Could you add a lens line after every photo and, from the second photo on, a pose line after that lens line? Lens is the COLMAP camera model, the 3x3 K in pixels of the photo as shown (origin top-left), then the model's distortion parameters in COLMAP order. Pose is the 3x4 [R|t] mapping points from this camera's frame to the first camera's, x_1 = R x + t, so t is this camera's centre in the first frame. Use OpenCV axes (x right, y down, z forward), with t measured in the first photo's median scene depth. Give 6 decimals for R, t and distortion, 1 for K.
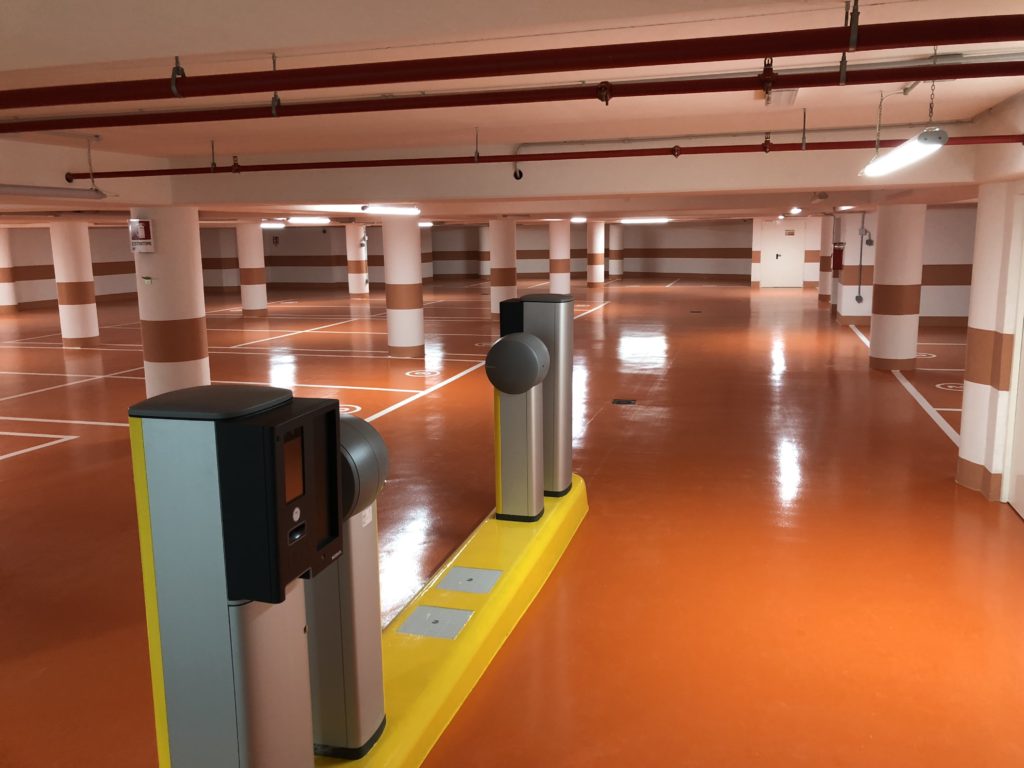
lens RADIAL K [[857.7, 0, 512.0], [0, 857.7, 384.0], [0, 0, 1]] dist [0.100148, -0.004689]
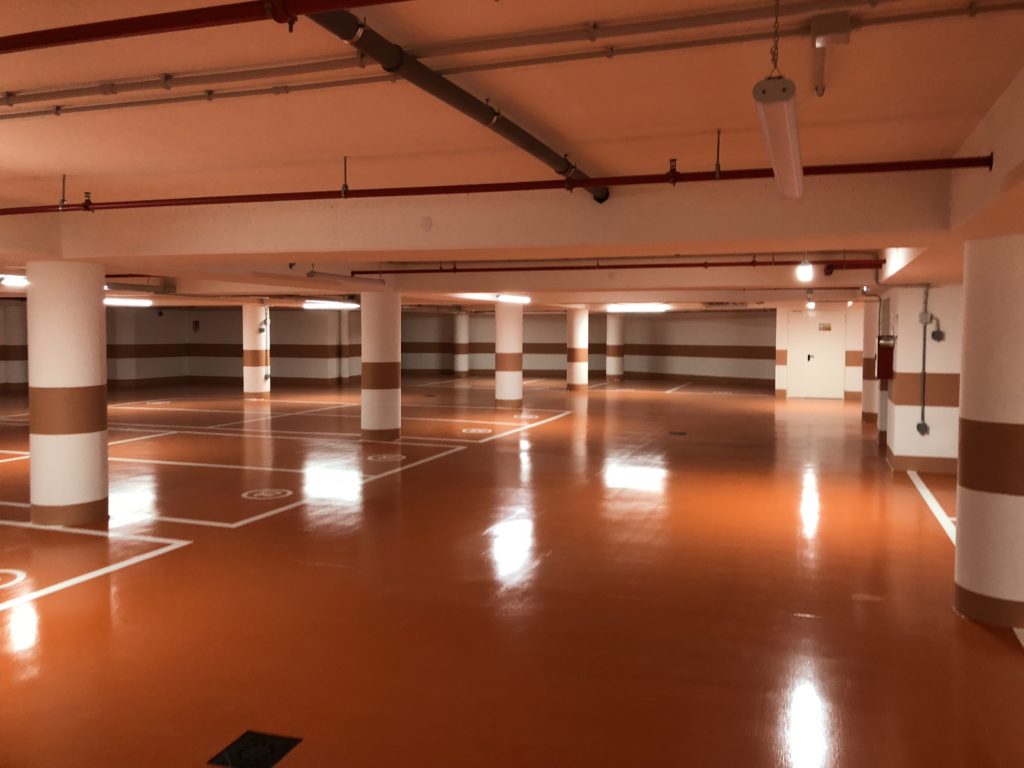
lens RADIAL K [[844.7, 0, 512.0], [0, 844.7, 384.0], [0, 0, 1]] dist [0.039325, -0.001038]
pose [[0.997461, 0.023845, -0.067104, 0.102195], [-0.031131, 0.993475, -0.109722, -0.036307], [0.064050, 0.111532, 0.991695, 0.262231]]
